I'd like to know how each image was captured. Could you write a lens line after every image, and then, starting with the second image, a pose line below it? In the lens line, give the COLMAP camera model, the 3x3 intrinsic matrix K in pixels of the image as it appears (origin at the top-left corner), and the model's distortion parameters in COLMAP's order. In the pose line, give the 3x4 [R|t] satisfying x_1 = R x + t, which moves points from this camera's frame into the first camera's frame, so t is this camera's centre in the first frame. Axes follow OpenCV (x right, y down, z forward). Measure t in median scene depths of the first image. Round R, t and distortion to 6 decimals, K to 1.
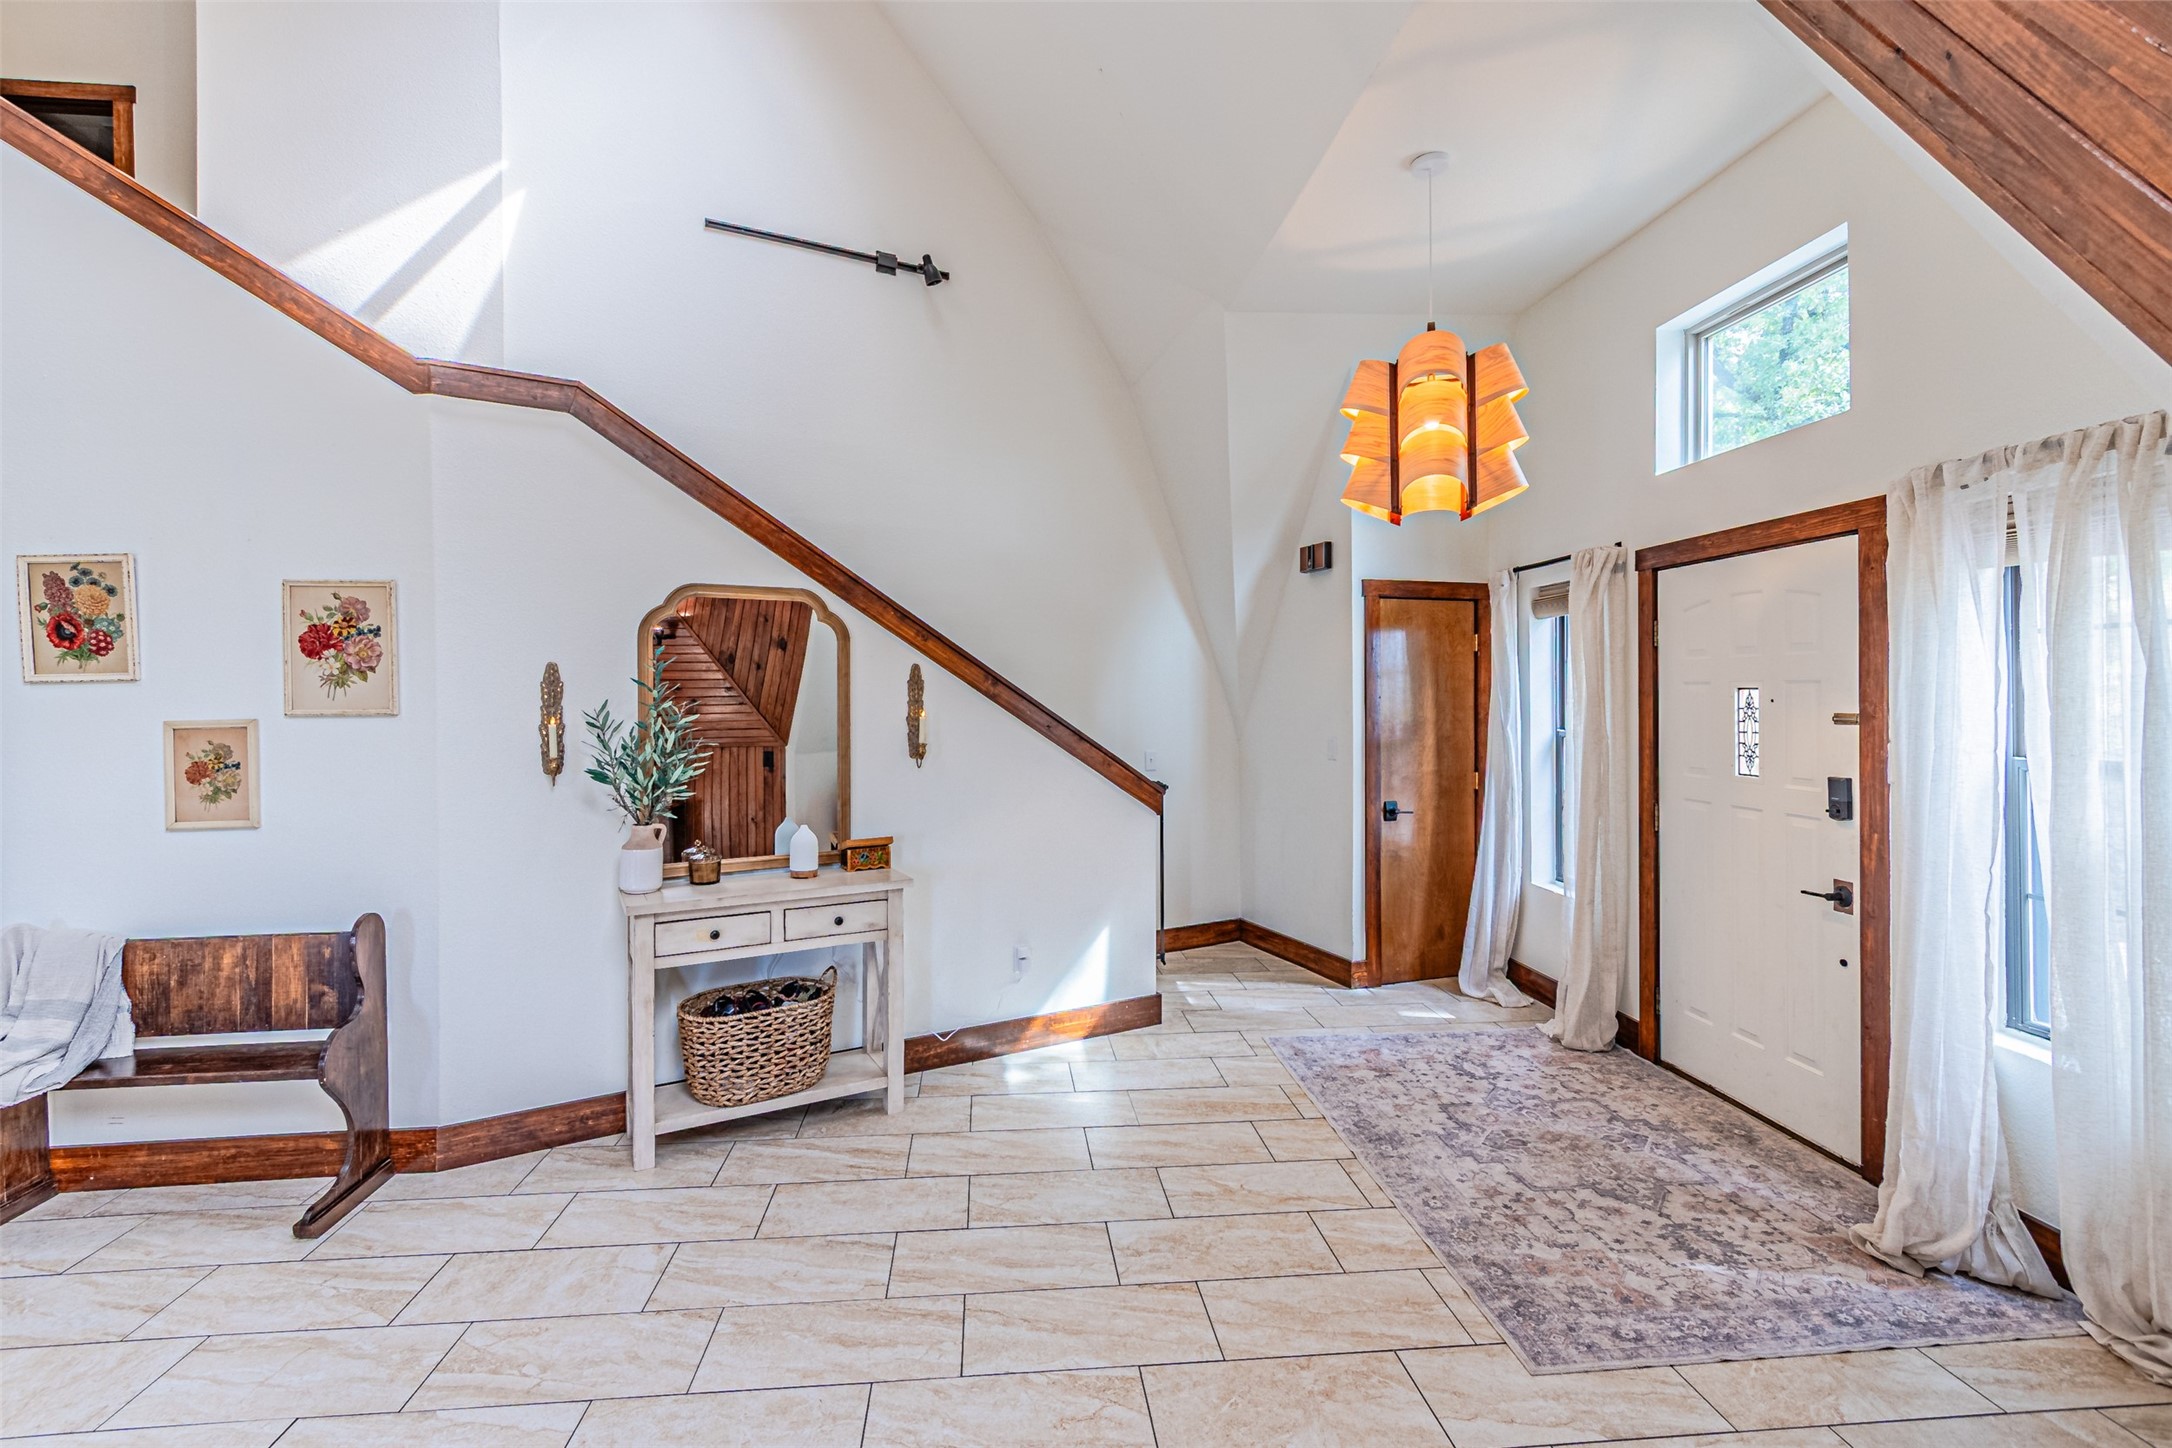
lens RADIAL K [[950.2, 0, 1069.5], [0, 950.2, 707.9], [0, 0, 1]] dist [0.008613, -0.002163]
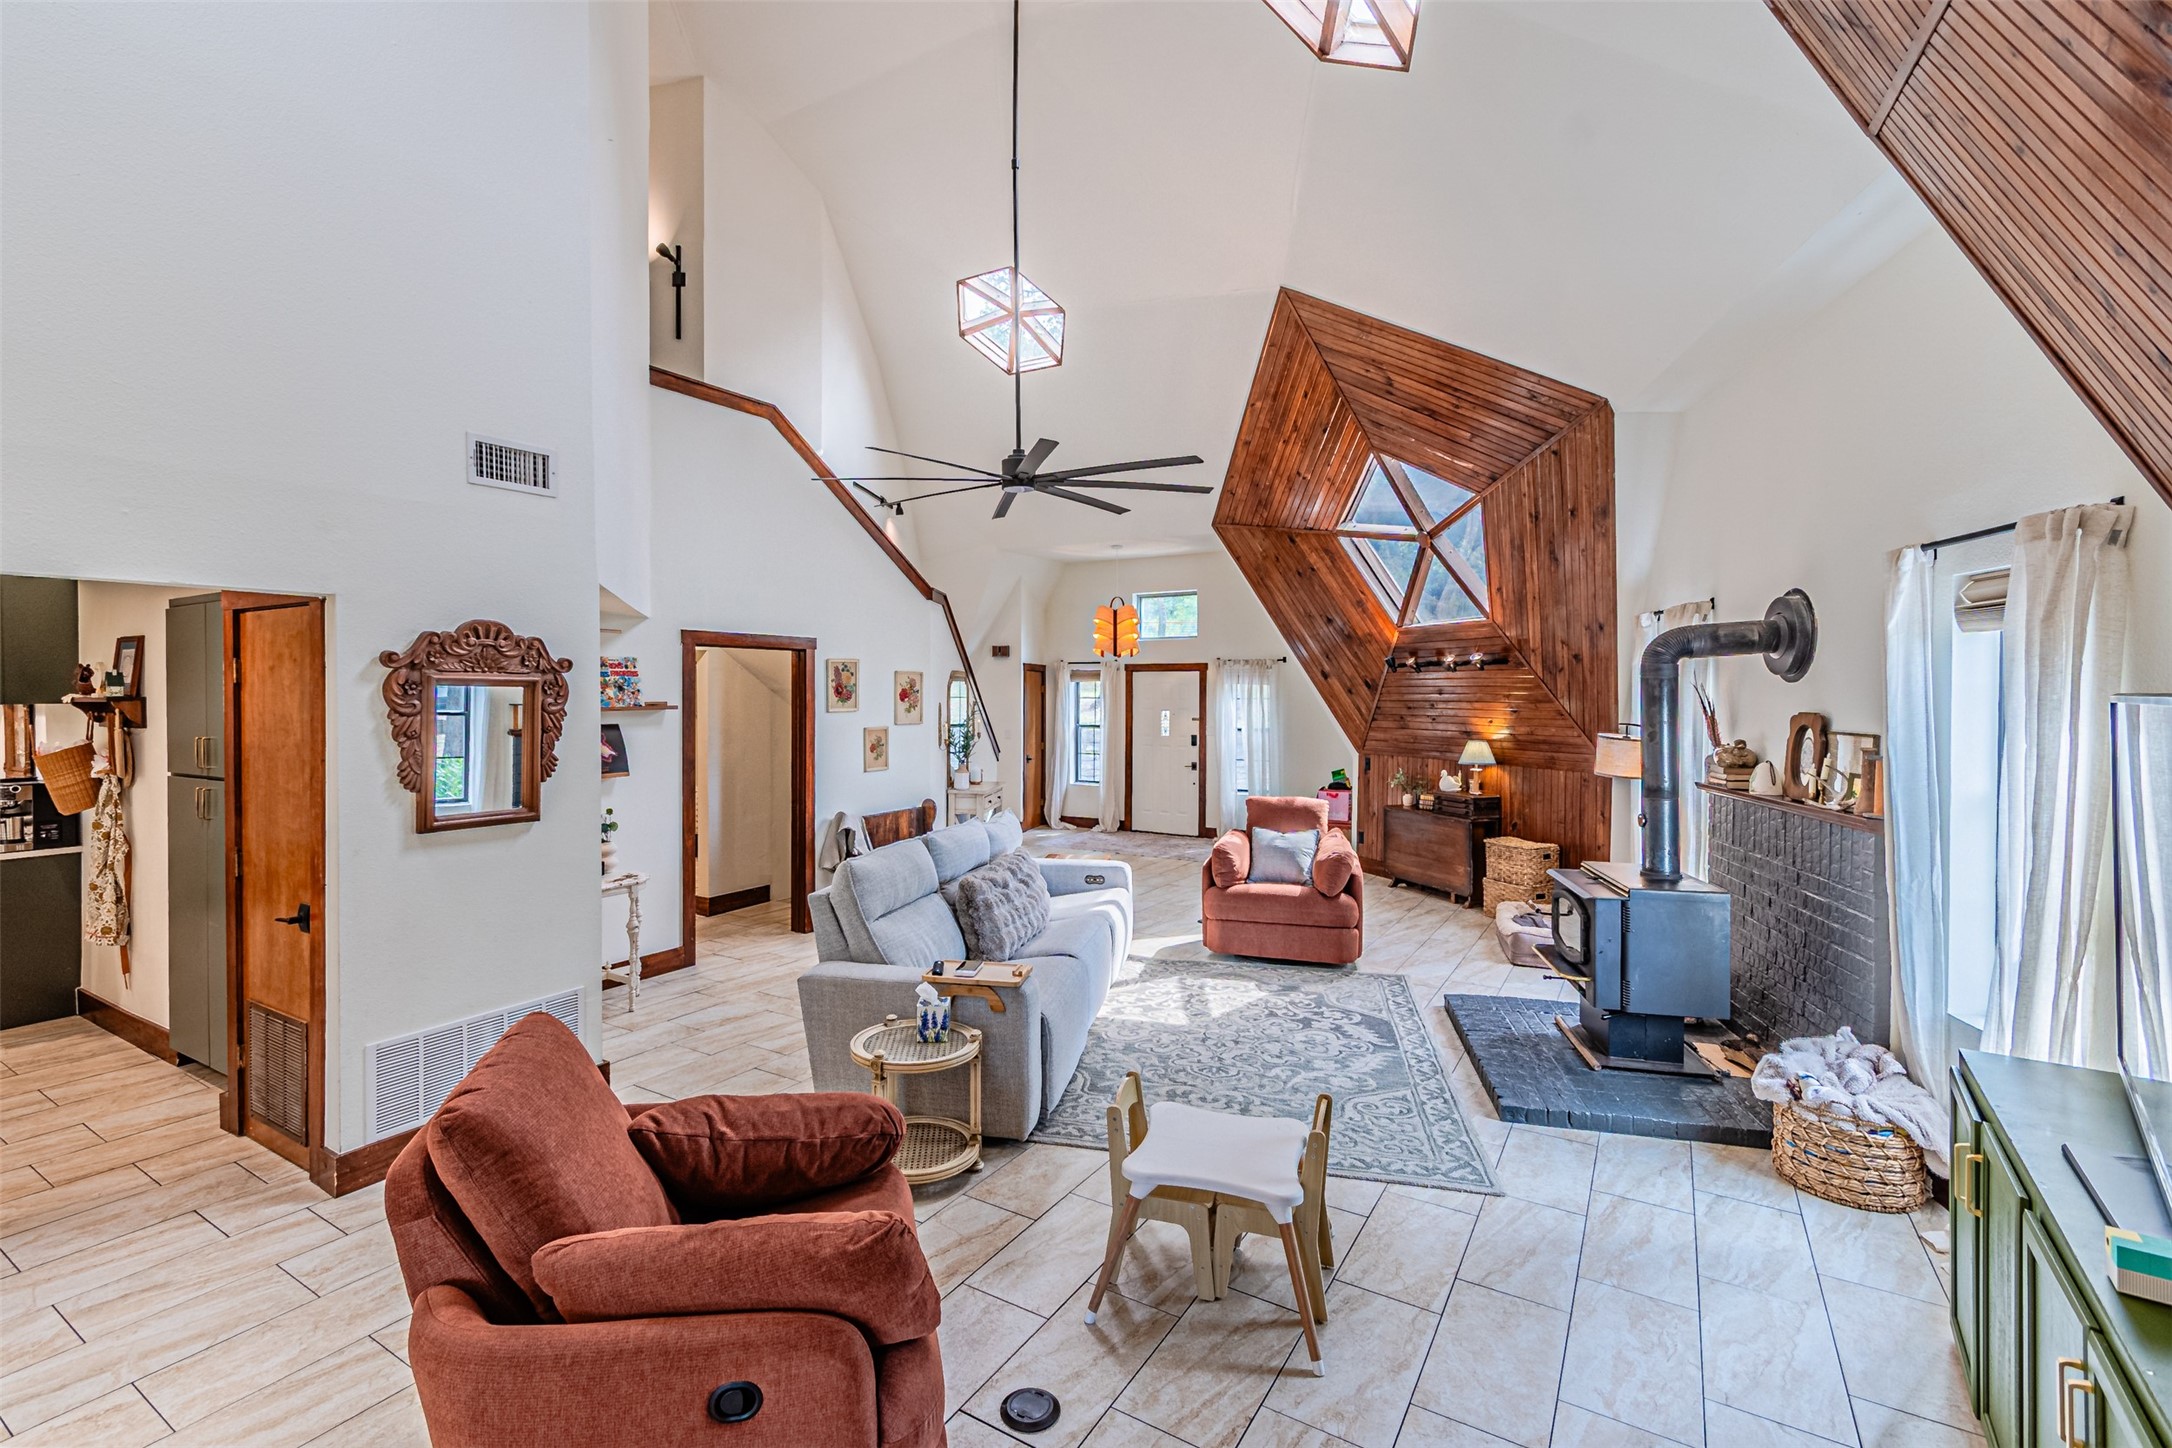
lens RADIAL K [[950.2, 0, 1091.8], [0, 950.2, 709.6], [0, 0, 1]] dist [0.008613, -0.002163]
pose [[0.579884, -0.002388, 0.814696, -2.525039], [0.003389, 0.999994, 0.000519, -0.030237], [-0.814692, 0.002460, 0.579888, -0.863876]]
